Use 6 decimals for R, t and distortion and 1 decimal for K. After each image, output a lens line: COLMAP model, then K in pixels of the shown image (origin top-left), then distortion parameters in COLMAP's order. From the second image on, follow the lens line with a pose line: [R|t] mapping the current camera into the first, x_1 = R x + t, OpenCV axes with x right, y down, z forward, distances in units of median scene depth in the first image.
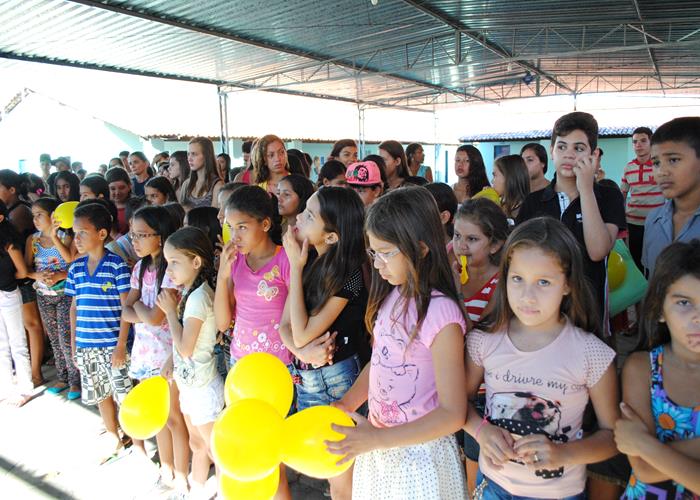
lens RADIAL K [[596.3, 0, 350.0], [0, 596.3, 250.0], [0, 0, 1]] dist [-0.057491, 0.008792]
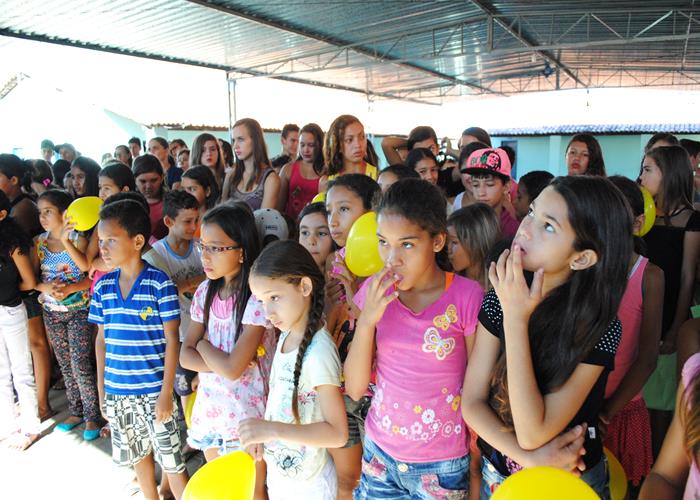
lens RADIAL K [[590.1, 0, 363.5], [0, 590.1, 255.3], [0, 0, 1]] dist [-0.074550, 0.000197]
pose [[0.999269, 0.006427, 0.037688, -0.123335], [-0.007177, 0.999778, 0.019797, -0.019431], [-0.037552, -0.020053, 0.999093, 0.190771]]
